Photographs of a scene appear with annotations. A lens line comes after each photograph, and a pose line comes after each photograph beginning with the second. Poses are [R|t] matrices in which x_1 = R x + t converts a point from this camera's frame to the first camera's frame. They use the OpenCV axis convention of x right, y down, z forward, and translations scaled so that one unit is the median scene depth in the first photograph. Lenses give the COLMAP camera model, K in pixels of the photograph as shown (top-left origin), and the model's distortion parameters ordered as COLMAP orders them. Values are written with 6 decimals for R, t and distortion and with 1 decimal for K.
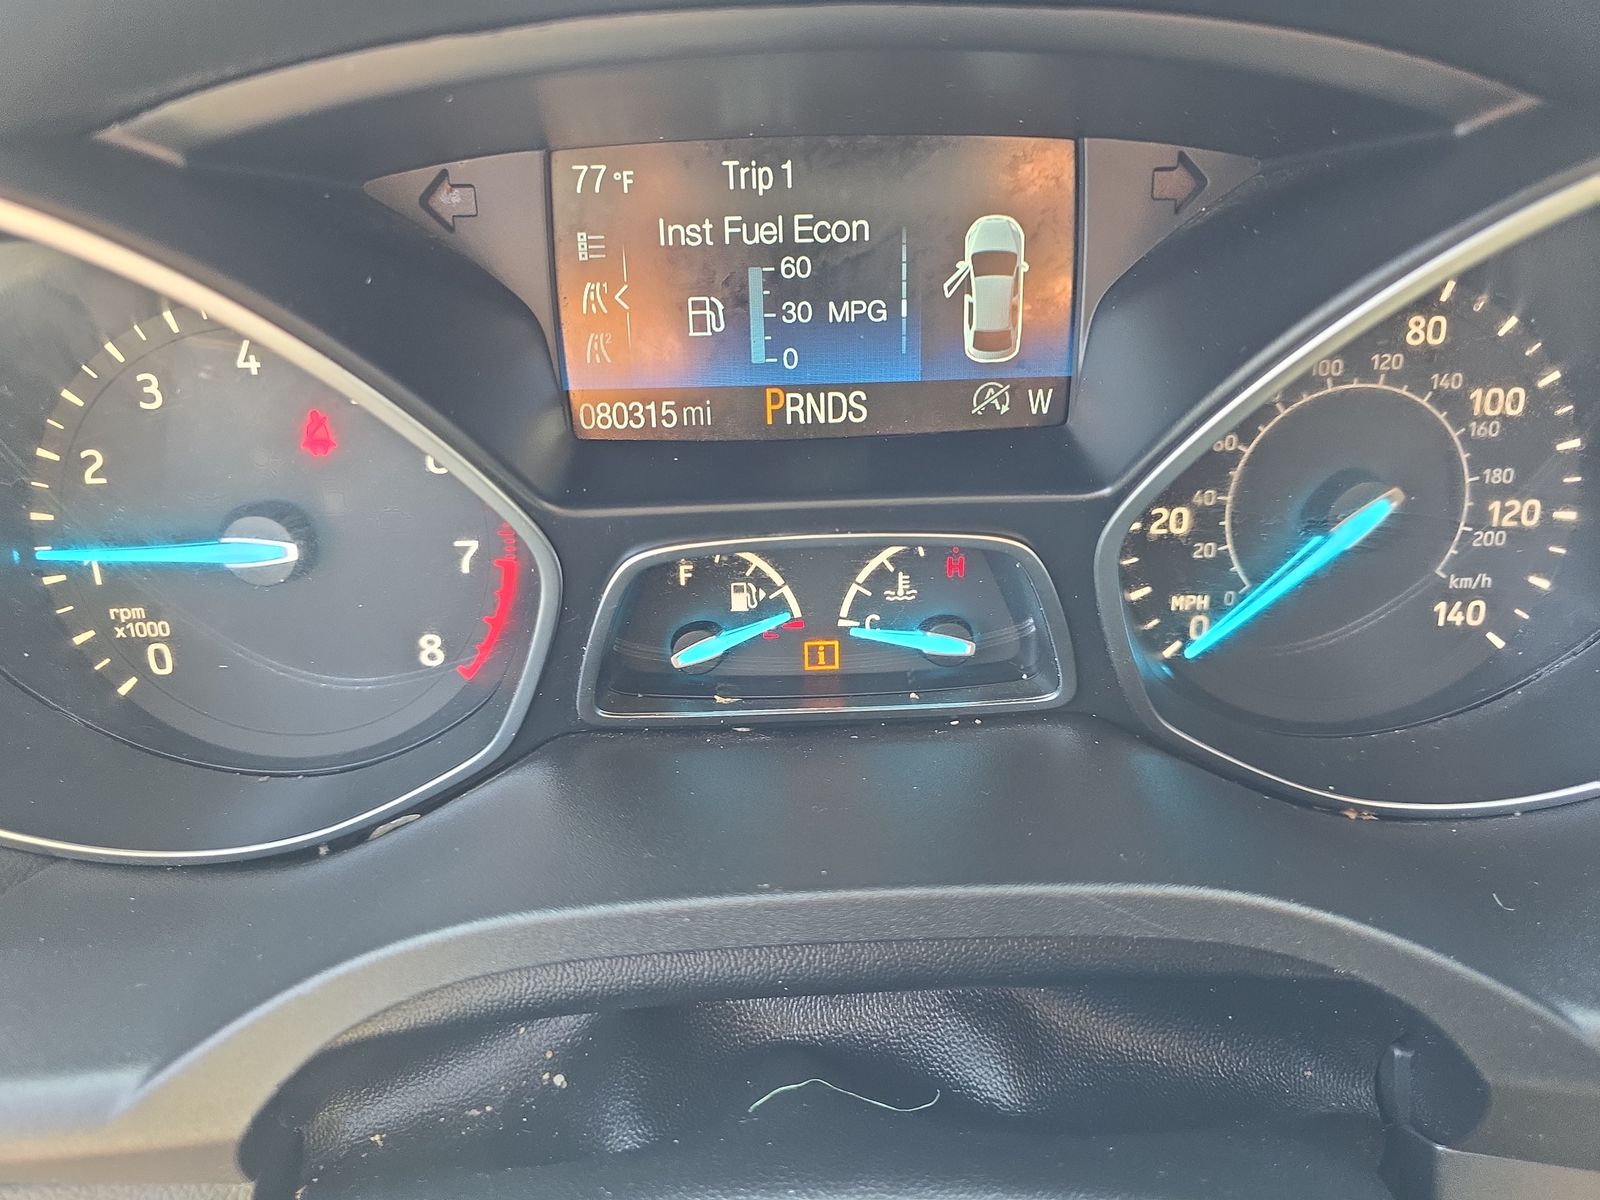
lens RADIAL K [[1204.3, 0, 800.0], [0, 1204.3, 600.0], [0, 0, 1]] dist [-0.031091, -0.004752]
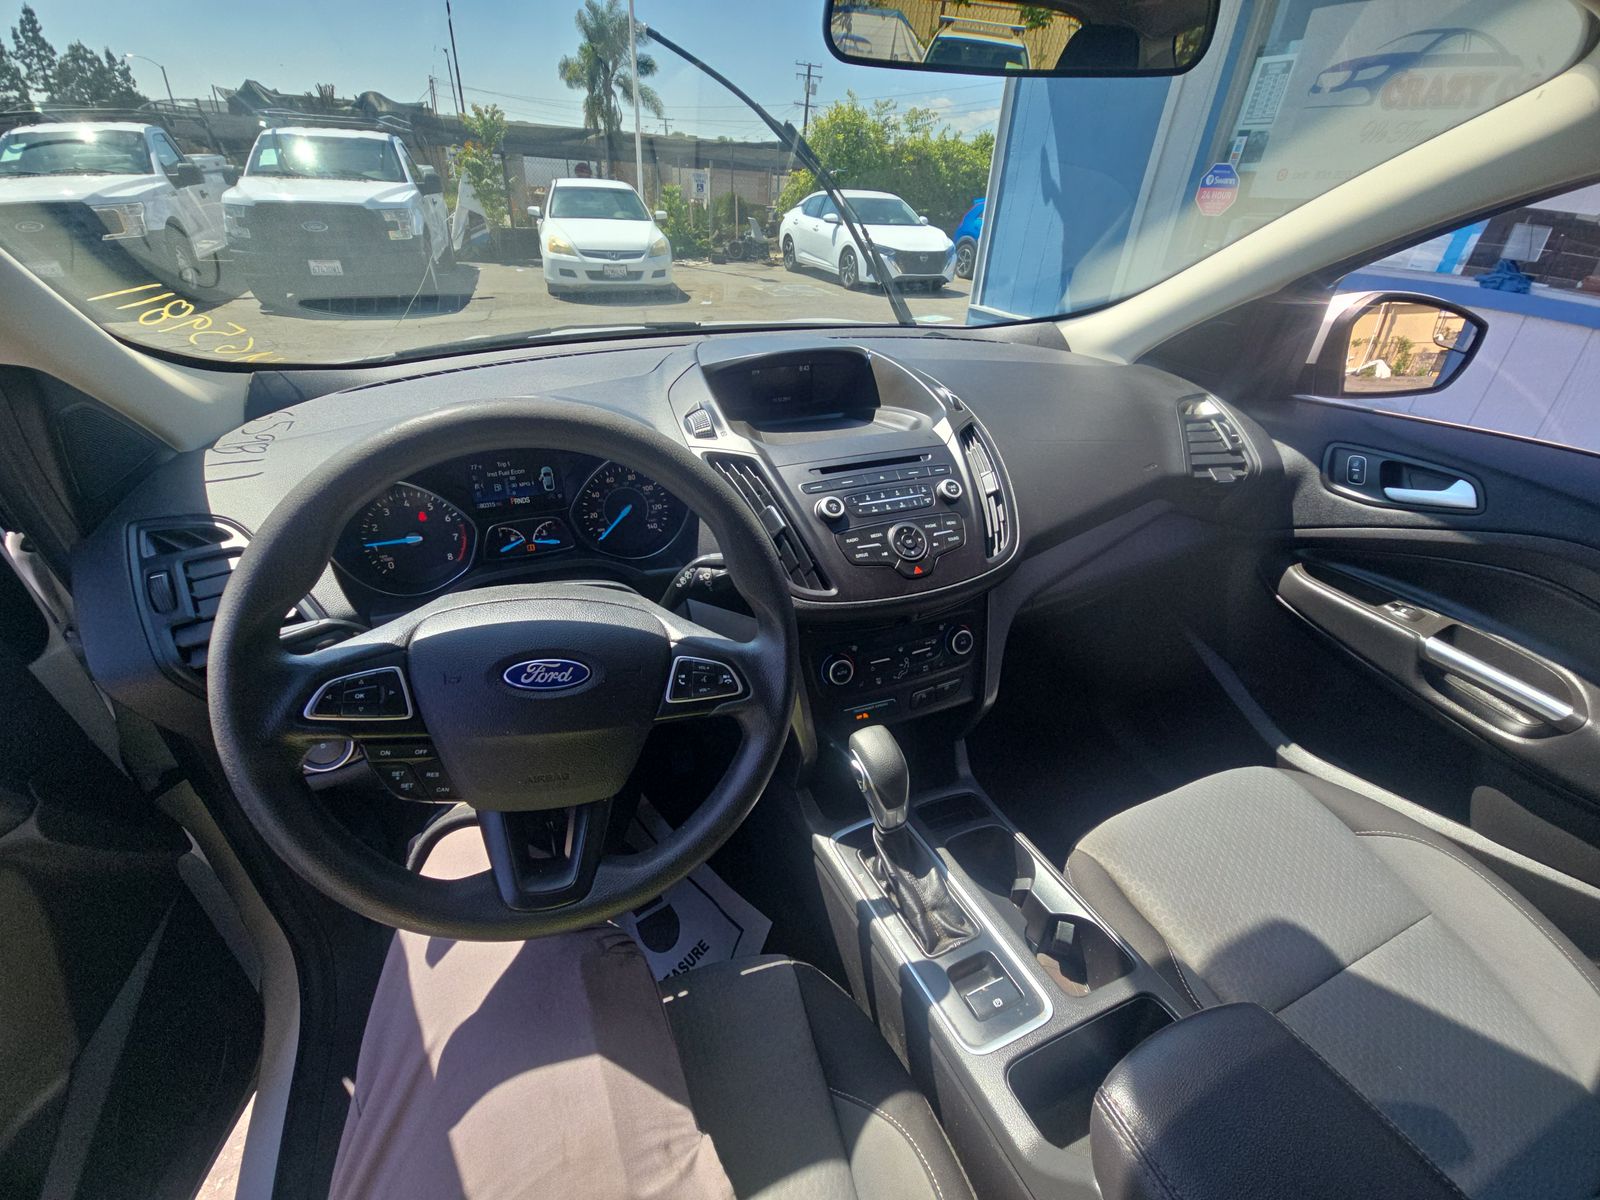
lens RADIAL K [[652.0, 0, 794.8], [0, 652.0, 593.6], [0, 0, 1]] dist [0.019024, -0.015292]
pose [[0.933467, -0.154104, 0.323869, 0.143211], [0.168581, 0.985542, -0.016949, 0.506638], [-0.316575, 0.070419, 0.945950, -2.165411]]
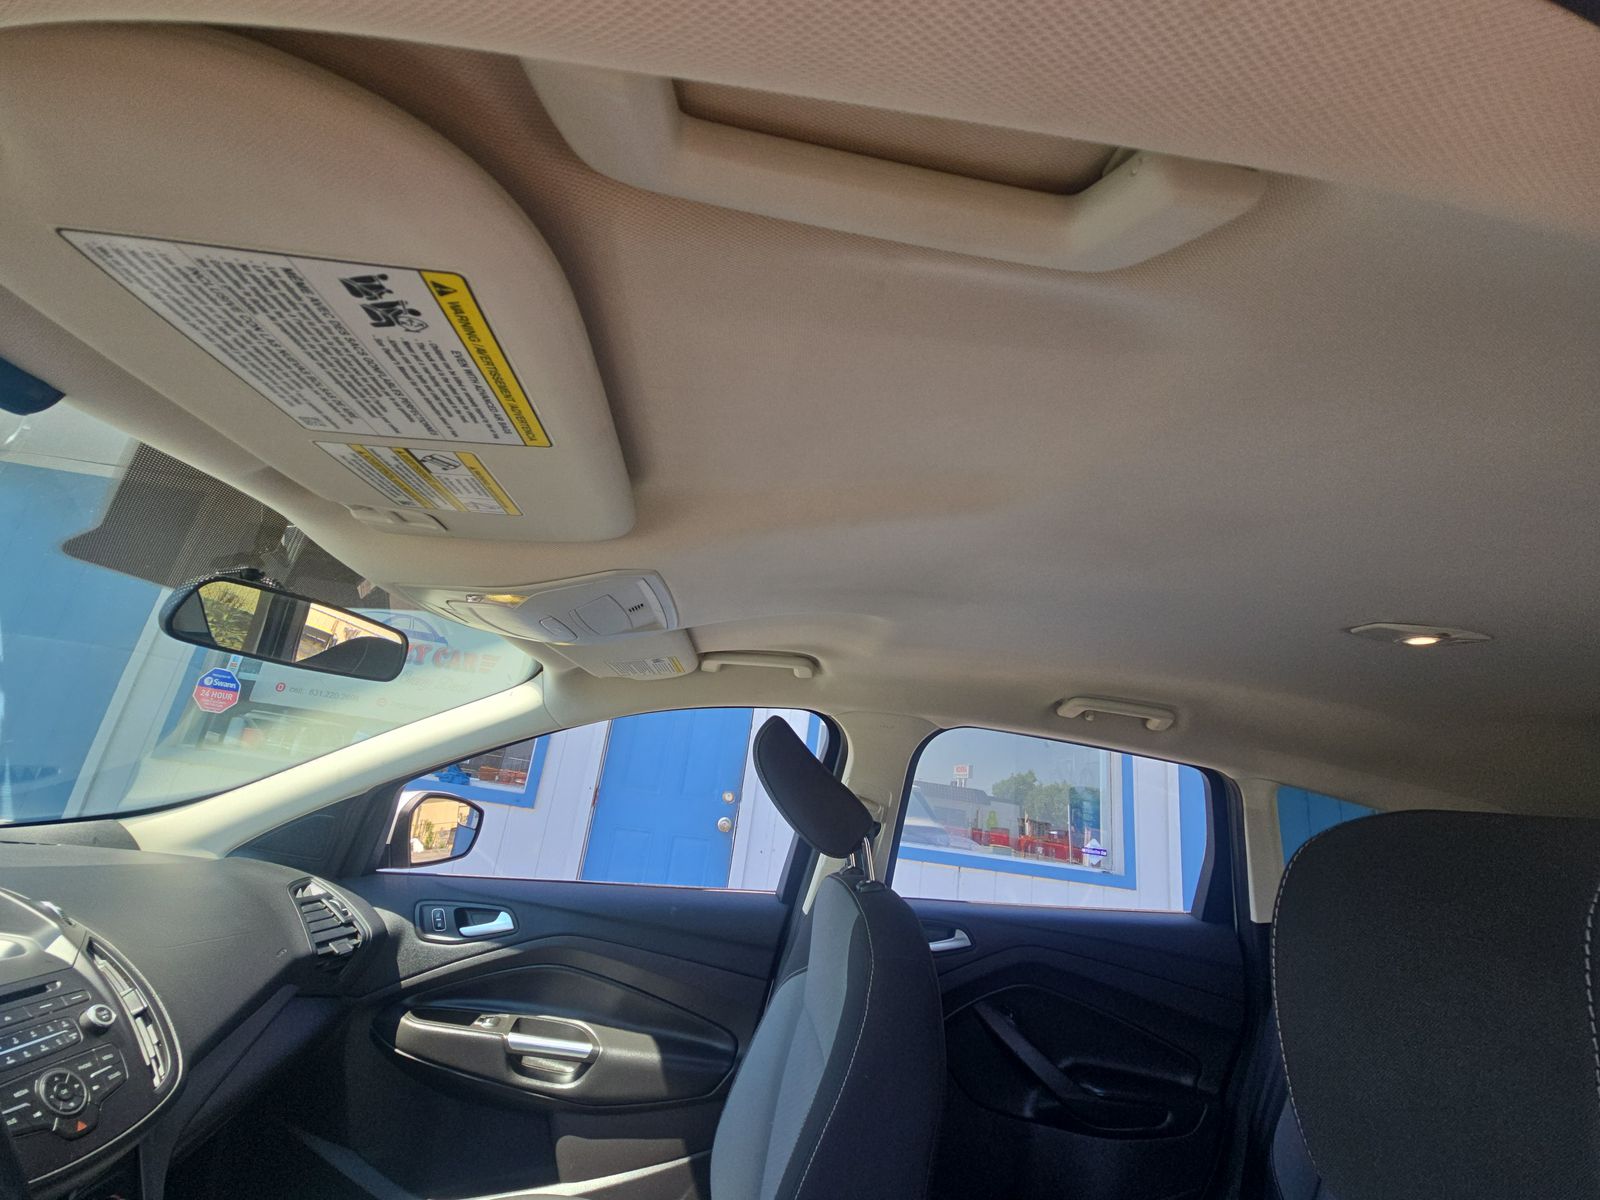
lens RADIAL K [[652.0, 0, 794.8], [0, 652.0, 593.6], [0, 0, 1]] dist [0.019024, -0.015292]
pose [[-0.074047, 0.277215, 0.957950, -1.220226], [0.441850, 0.870276, -0.217690, 0.416454], [-0.894028, 0.407151, -0.186929, -2.209816]]
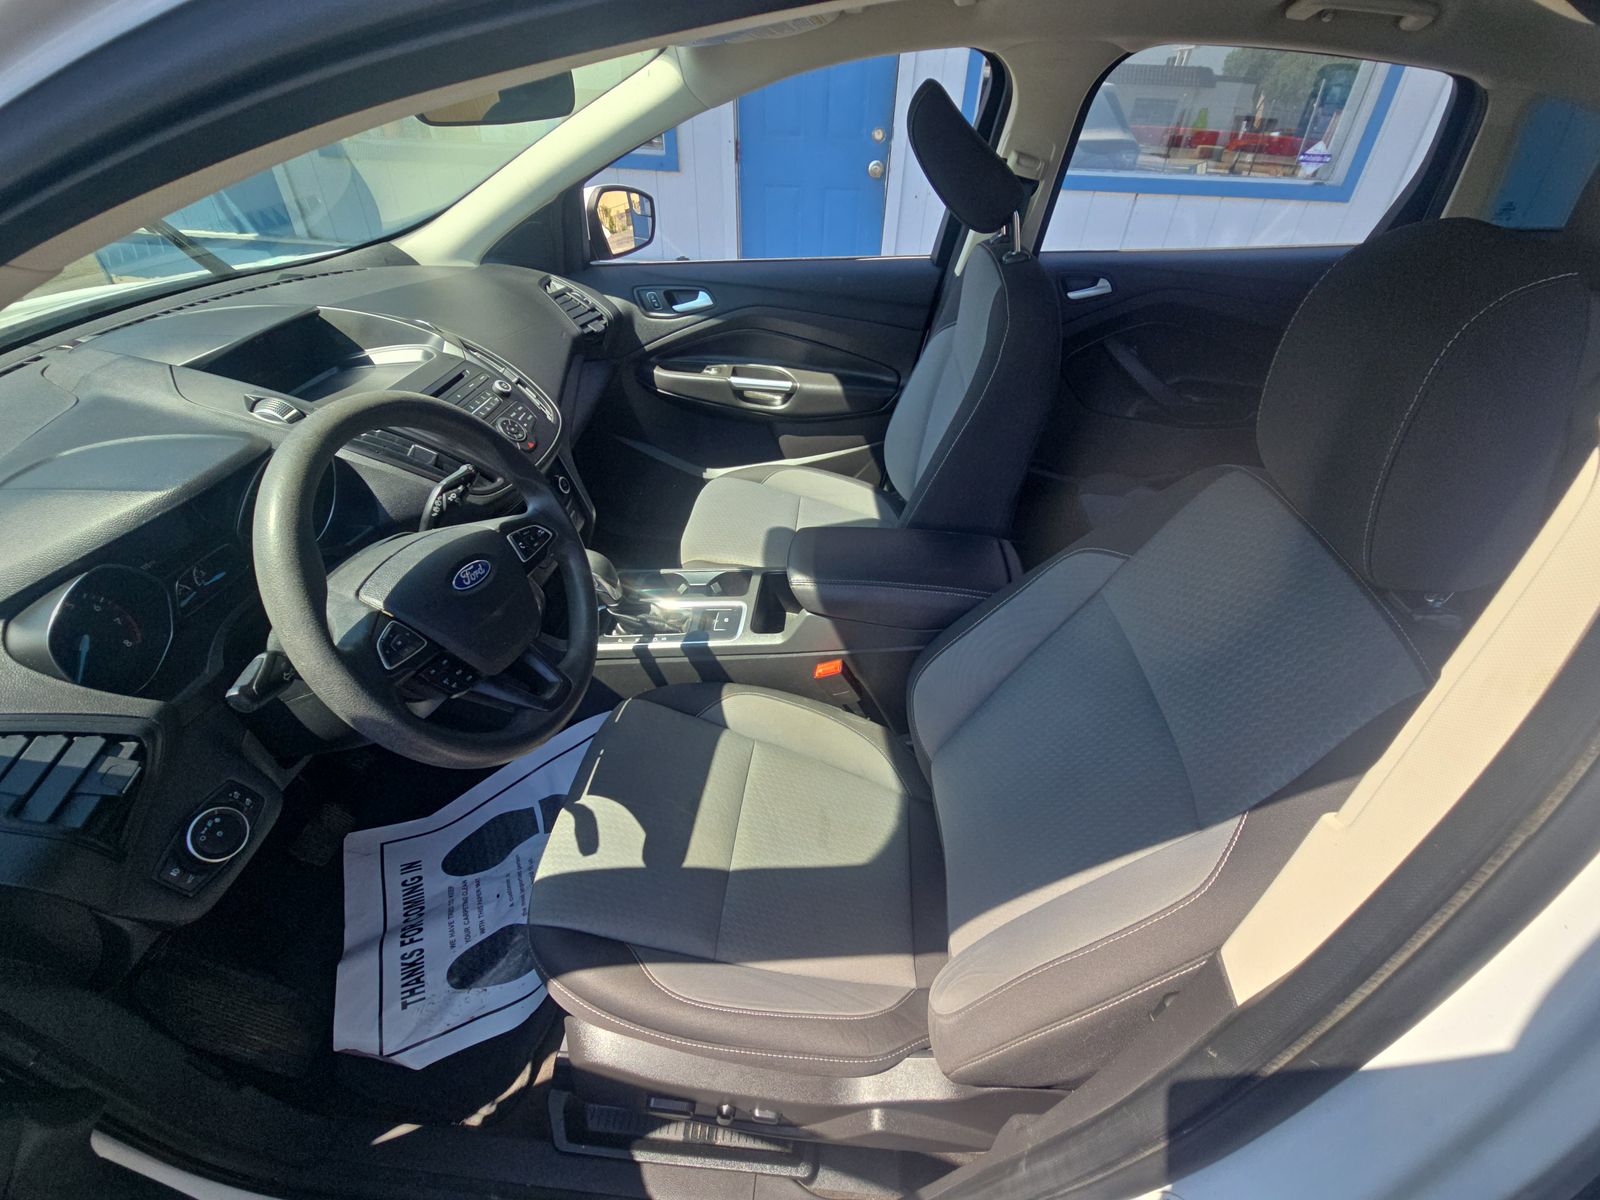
lens RADIAL K [[672.8, 0, 808.9], [0, 672.8, 574.3], [0, 0, 1]] dist [0.000427, 0.000302]
pose [[0.102252, -0.580508, 0.807809, -2.034082], [0.523415, 0.721959, 0.452561, 0.050918], [-0.845920, 0.376544, 0.377669, -2.374338]]
